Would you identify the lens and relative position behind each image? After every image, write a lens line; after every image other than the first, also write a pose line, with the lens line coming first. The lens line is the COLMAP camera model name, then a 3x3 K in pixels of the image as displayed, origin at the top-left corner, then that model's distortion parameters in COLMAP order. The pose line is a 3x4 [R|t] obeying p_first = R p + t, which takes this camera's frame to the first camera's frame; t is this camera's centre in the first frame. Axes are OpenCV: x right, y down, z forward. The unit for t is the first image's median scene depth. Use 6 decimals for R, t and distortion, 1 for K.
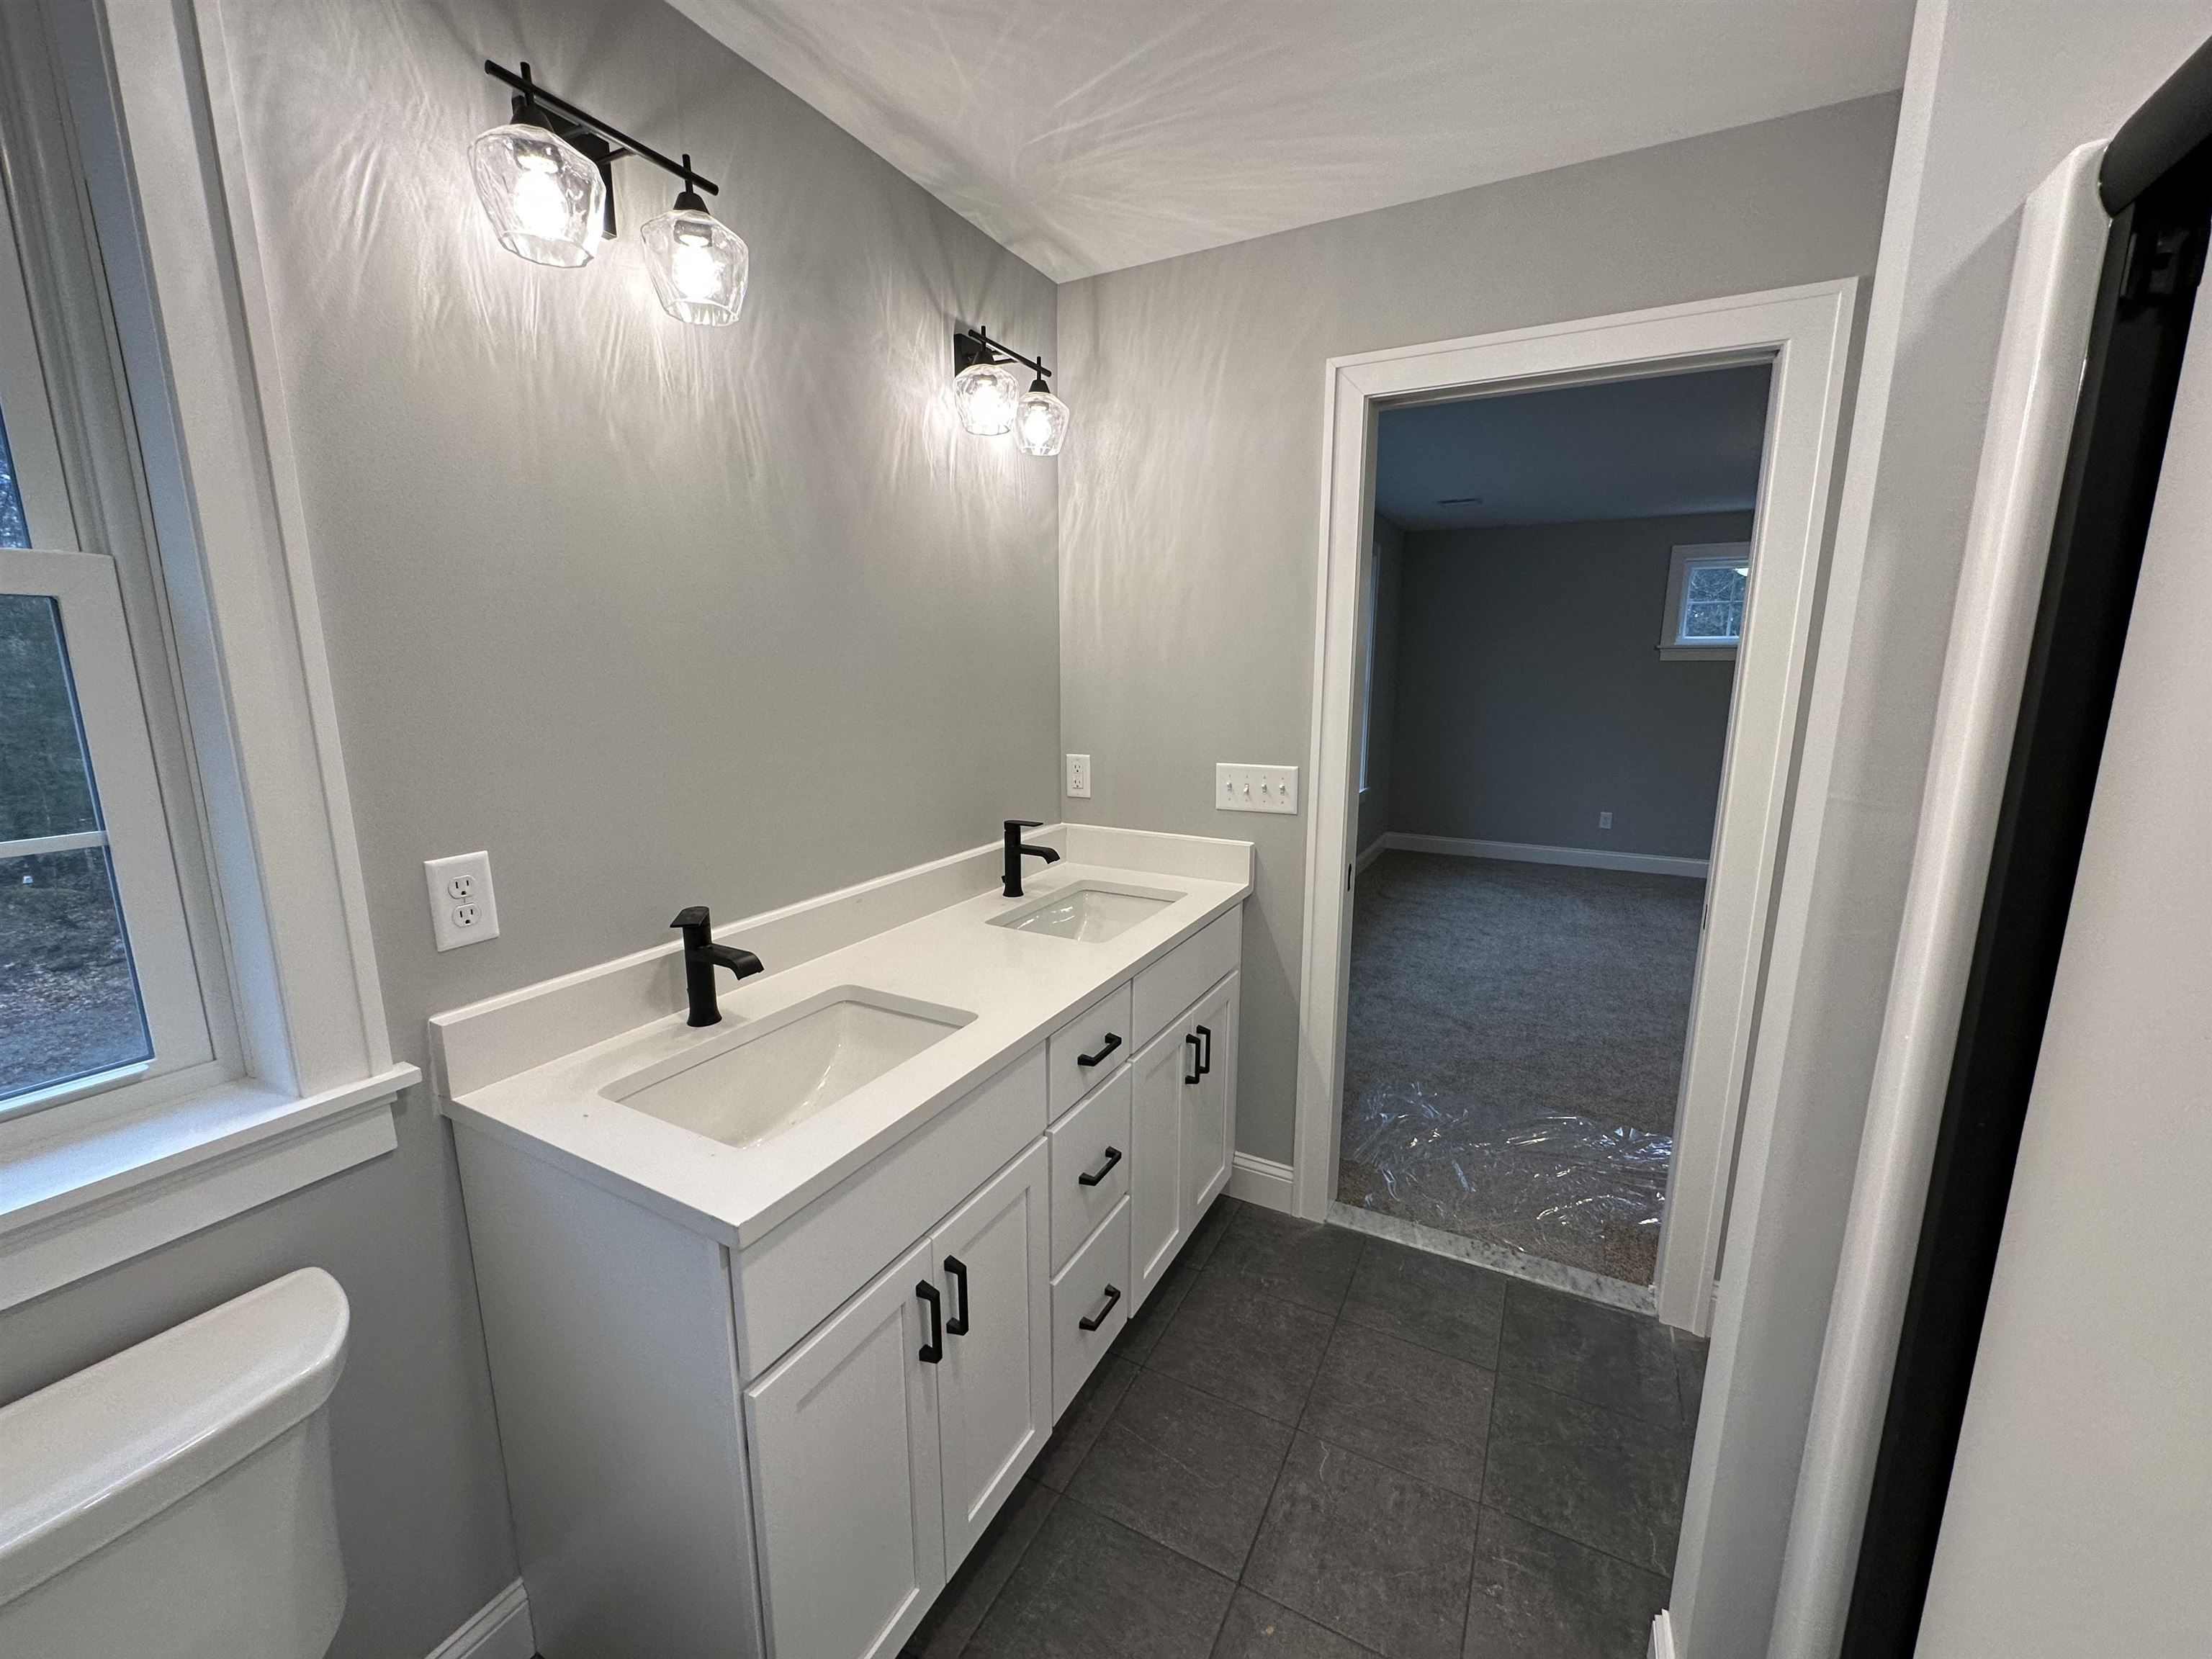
lens RADIAL K [[884.2, 0, 1101.4], [0, 884.2, 834.8], [0, 0, 1]] dist [-0.003068, -0.000345]
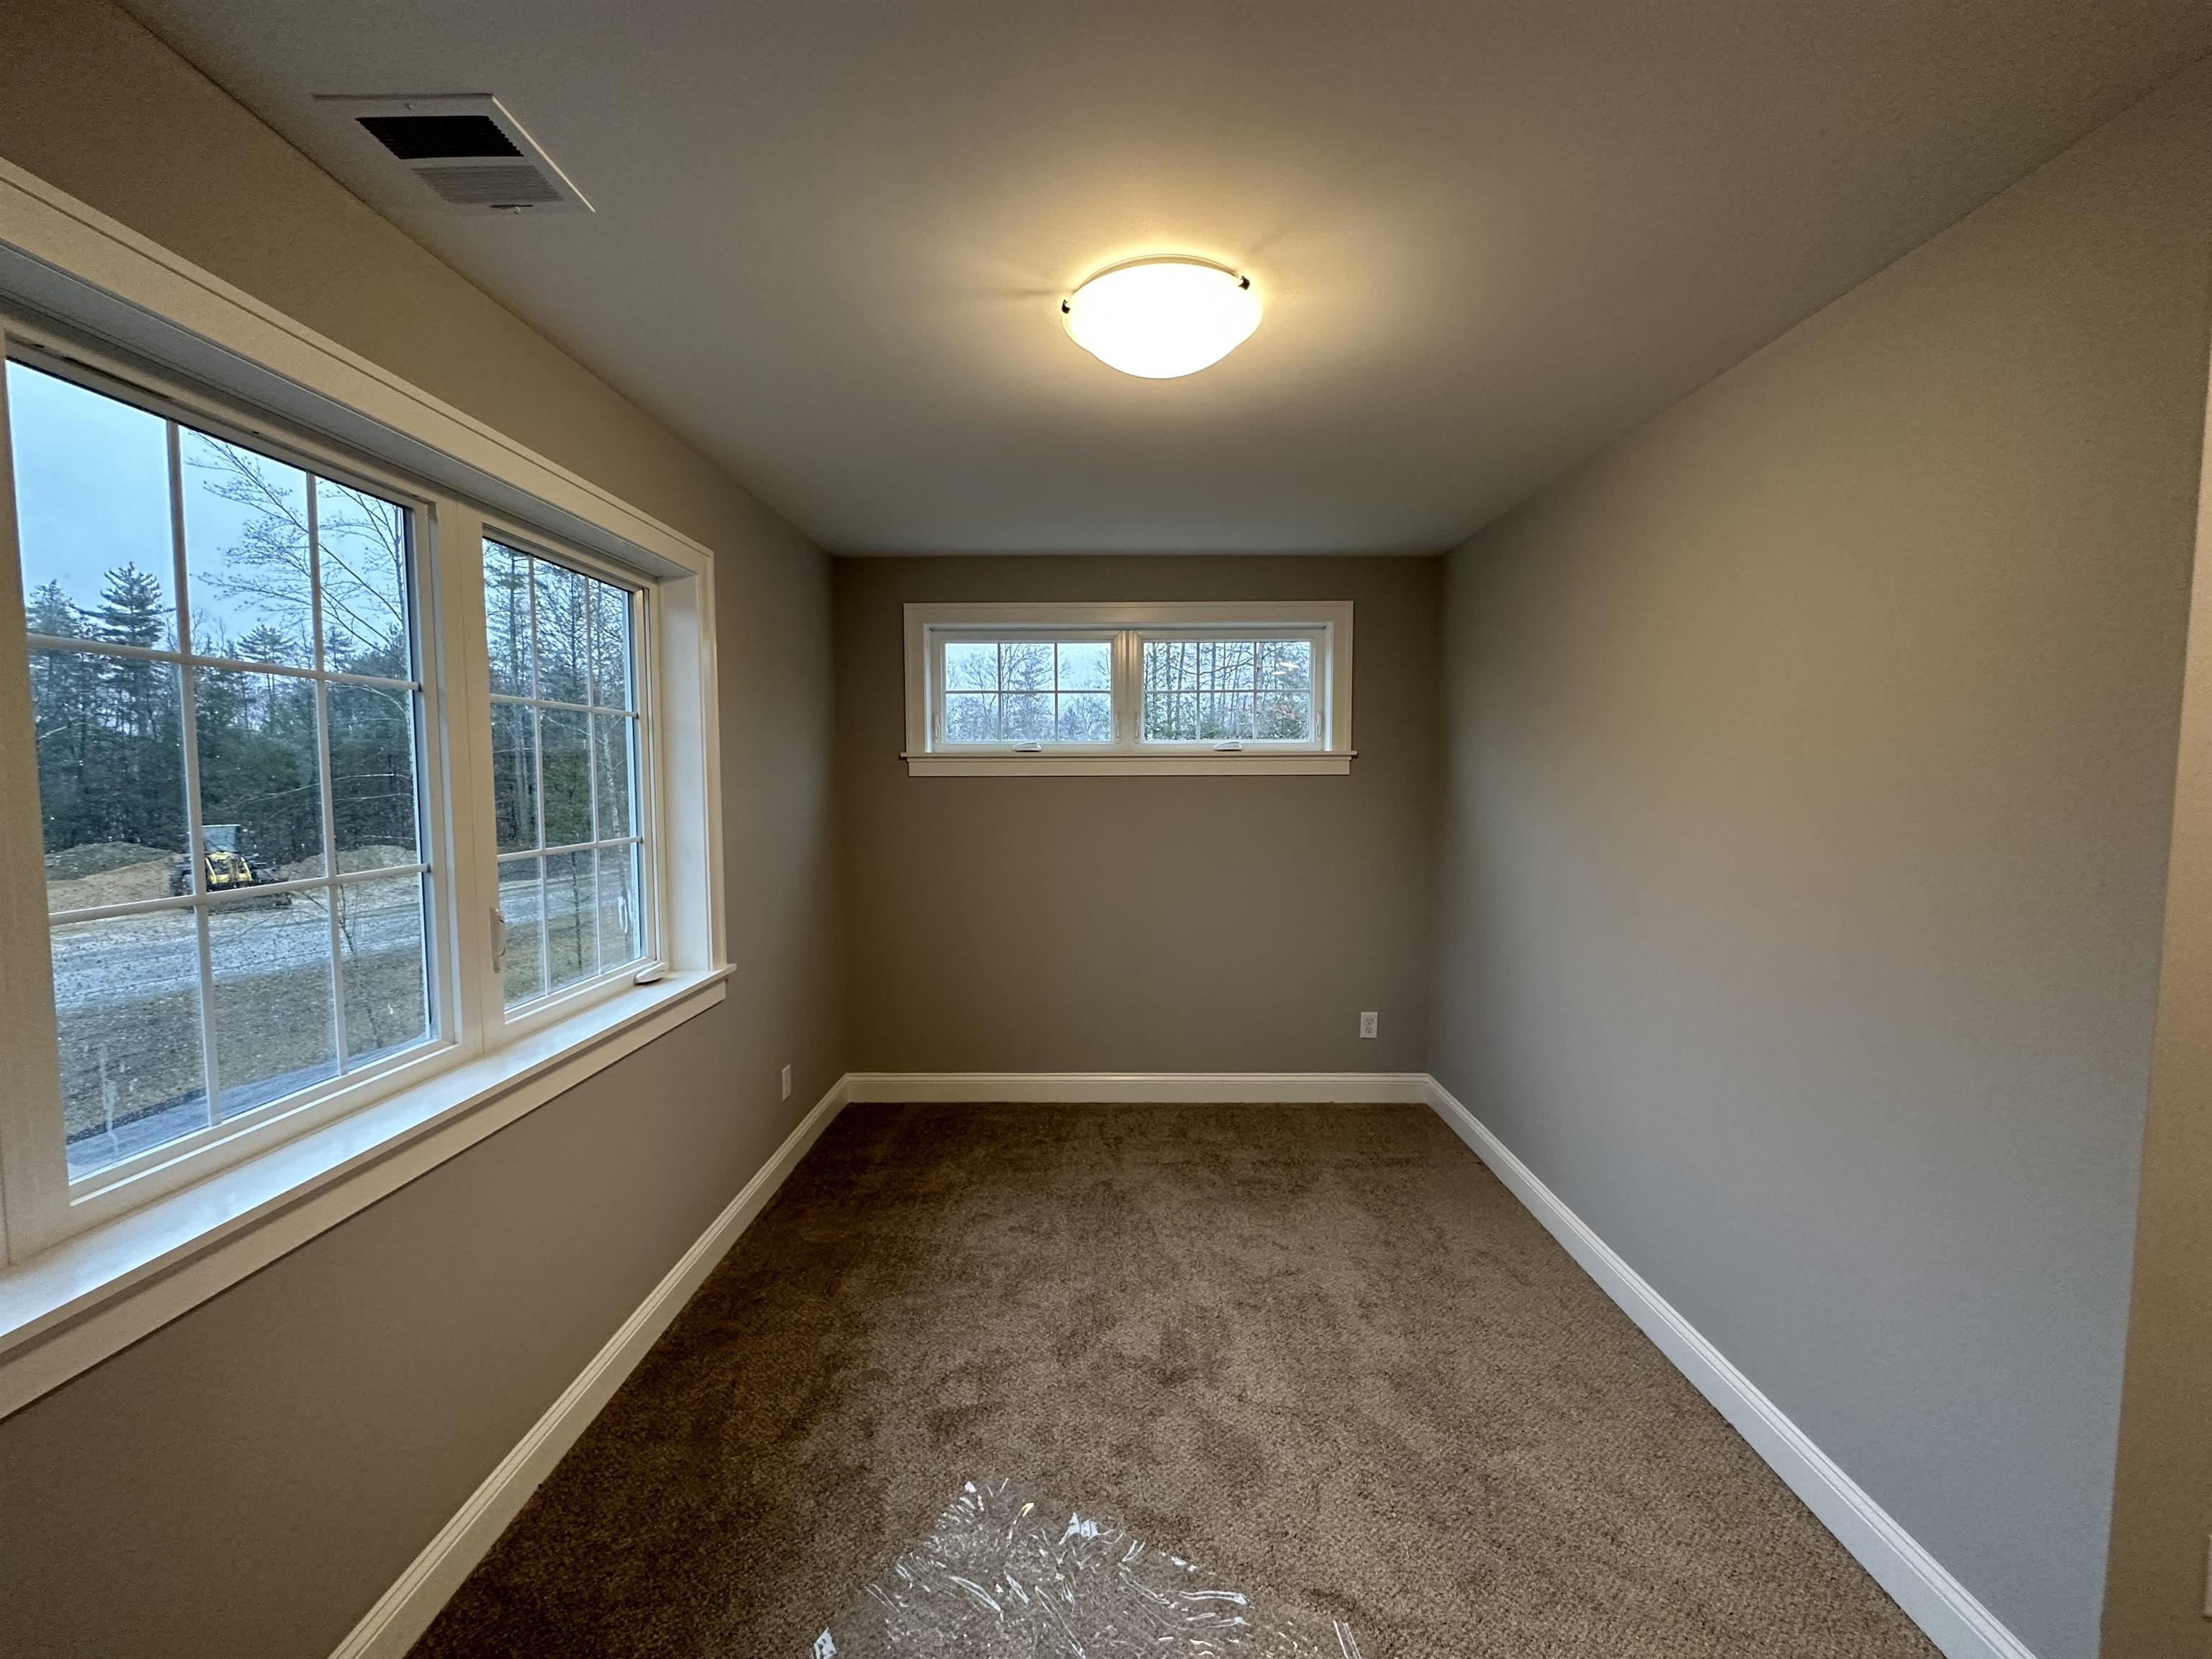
lens RADIAL K [[884.2, 0, 1106.0], [0, 884.2, 830.1], [0, 0, 1]] dist [-0.003068, -0.000345]
pose [[0.886172, -0.034160, 0.462096, 0.531369], [0.094968, 0.989498, -0.108975, -0.085318], [-0.453520, 0.140455, 0.880109, 0.424916]]
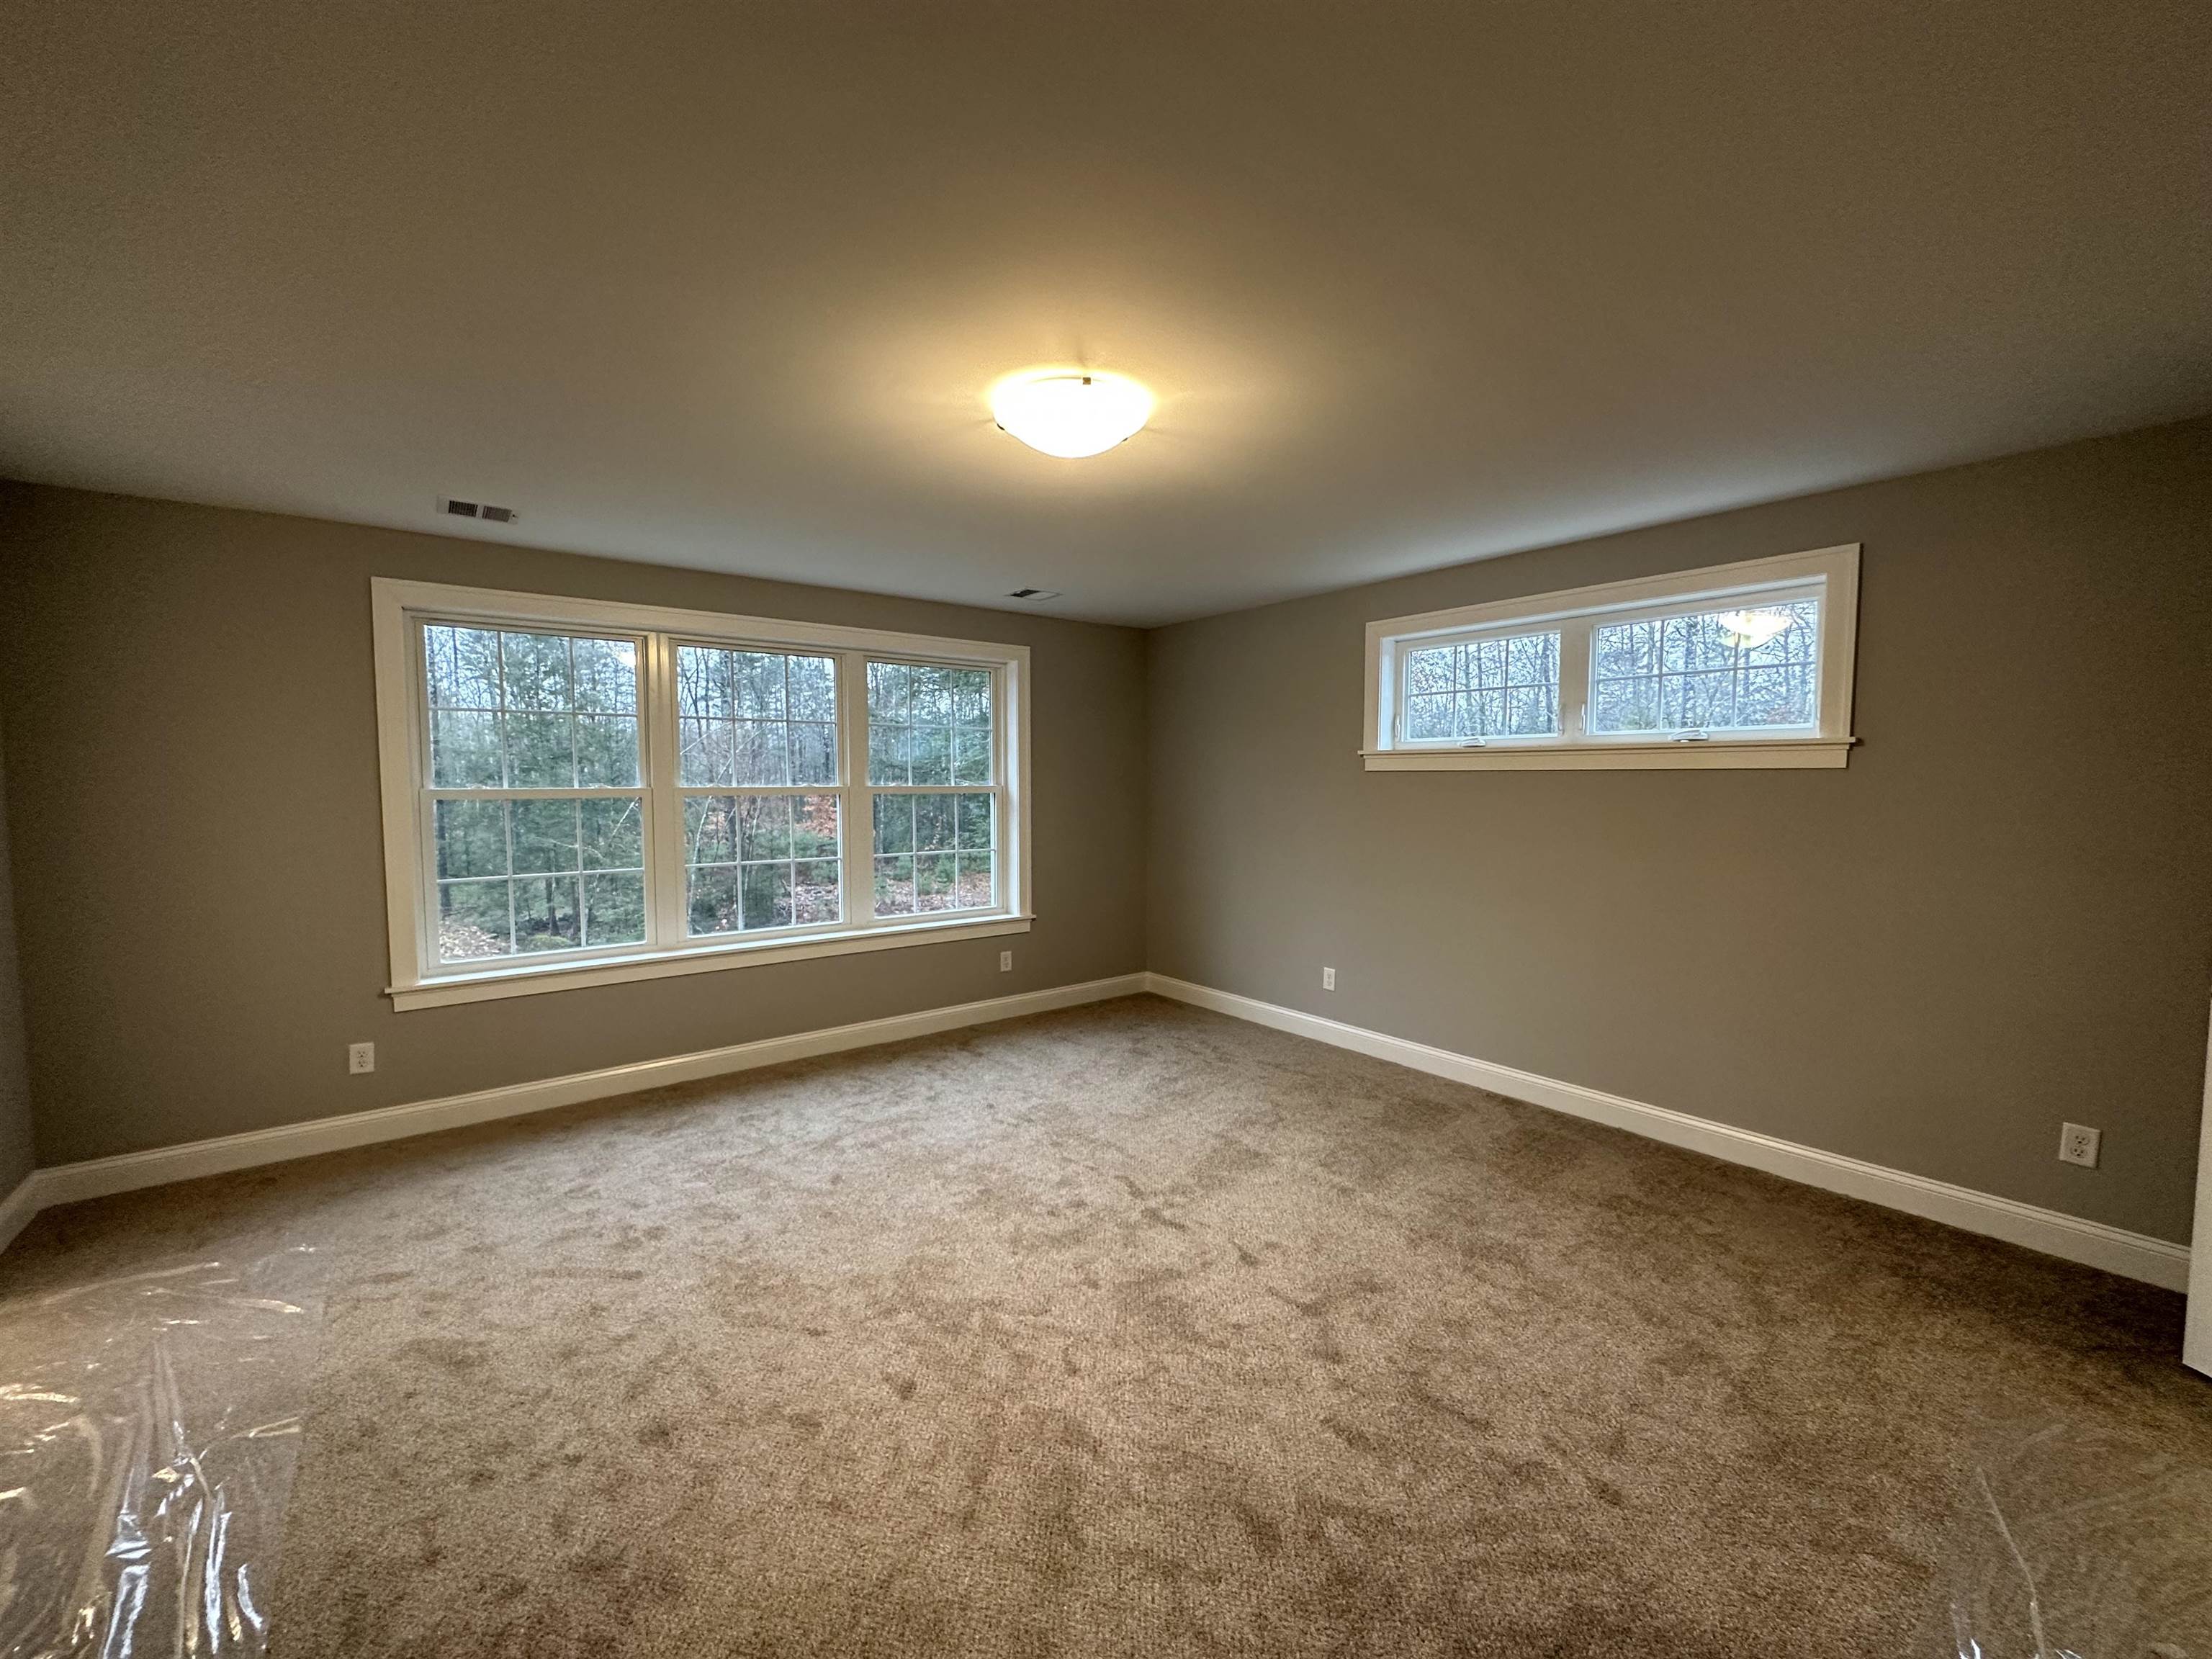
lens RADIAL K [[884.2, 0, 1102.5], [0, 884.2, 832.8], [0, 0, 1]] dist [-0.003068, -0.000345]
pose [[0.911426, 0.022654, -0.410839, 0.859002], [-0.074698, 0.991001, -0.111069, -0.050954], [0.404626, 0.131920, 0.904917, 0.267370]]
